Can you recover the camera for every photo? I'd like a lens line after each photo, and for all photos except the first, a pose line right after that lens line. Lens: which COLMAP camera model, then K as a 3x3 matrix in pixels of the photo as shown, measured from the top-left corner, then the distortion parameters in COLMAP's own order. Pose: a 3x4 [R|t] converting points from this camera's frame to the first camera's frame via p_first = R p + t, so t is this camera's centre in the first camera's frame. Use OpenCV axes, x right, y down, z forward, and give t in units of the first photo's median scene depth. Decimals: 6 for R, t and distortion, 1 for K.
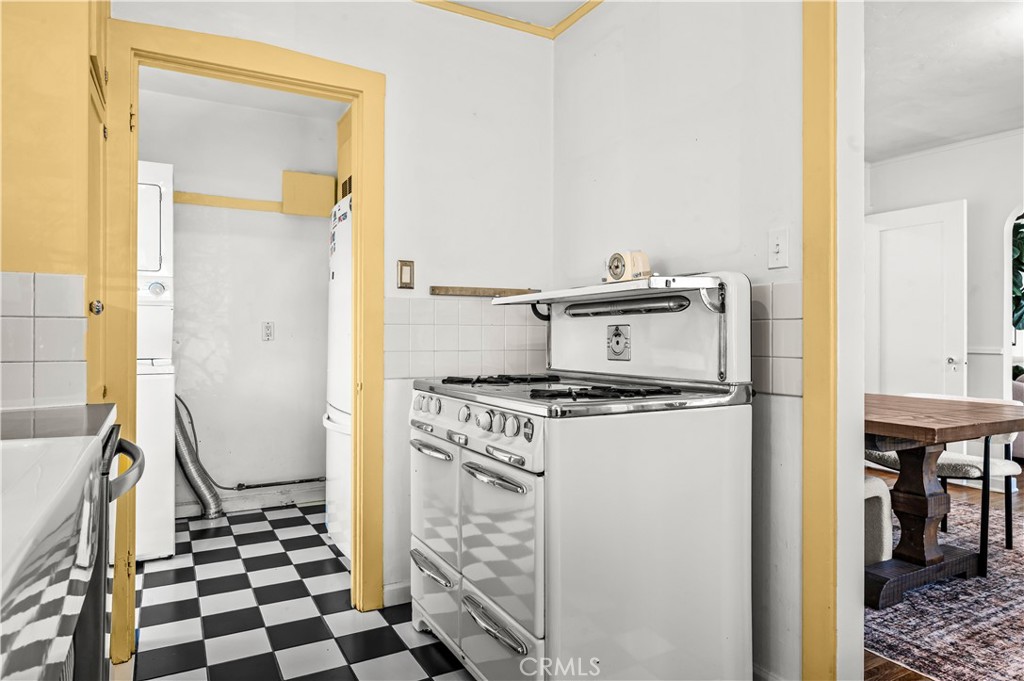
lens RADIAL K [[636.4, 0, 506.0], [0, 636.4, 336.4], [0, 0, 1]] dist [-0.001245, 0.000034]
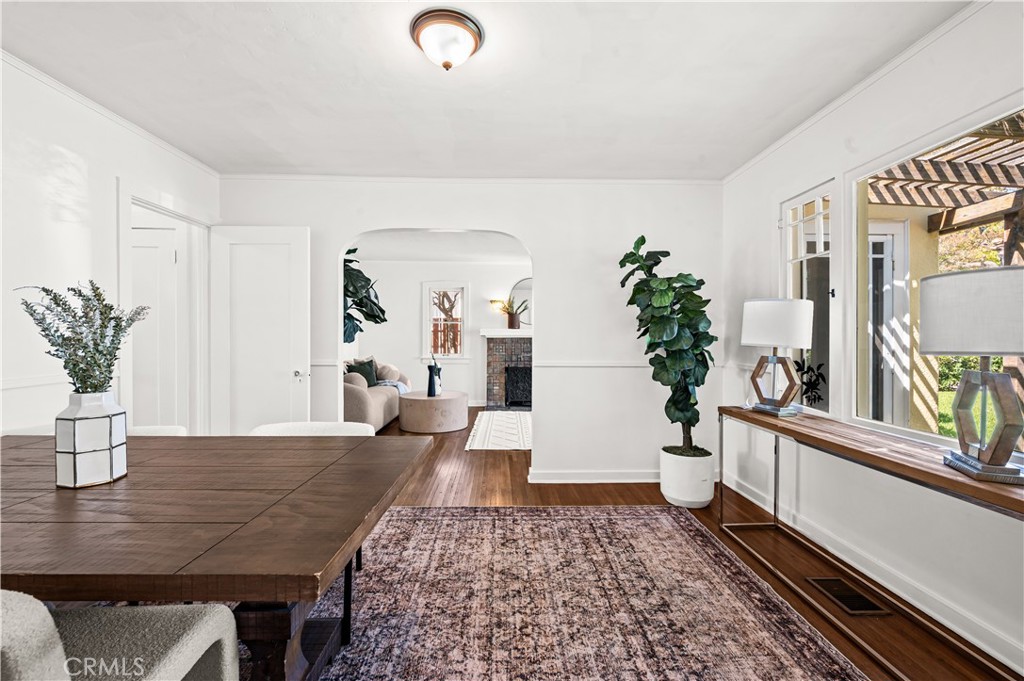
lens RADIAL K [[437.0, 0, 512.7], [0, 437.0, 339.6], [0, 0, 1]] dist [0.000990, 0.000145]
pose [[0.459410, -0.006393, 0.888201, 0.268751], [0.002374, 0.999979, 0.005970, -0.029516], [-0.888221, -0.000634, 0.459416, 0.430477]]
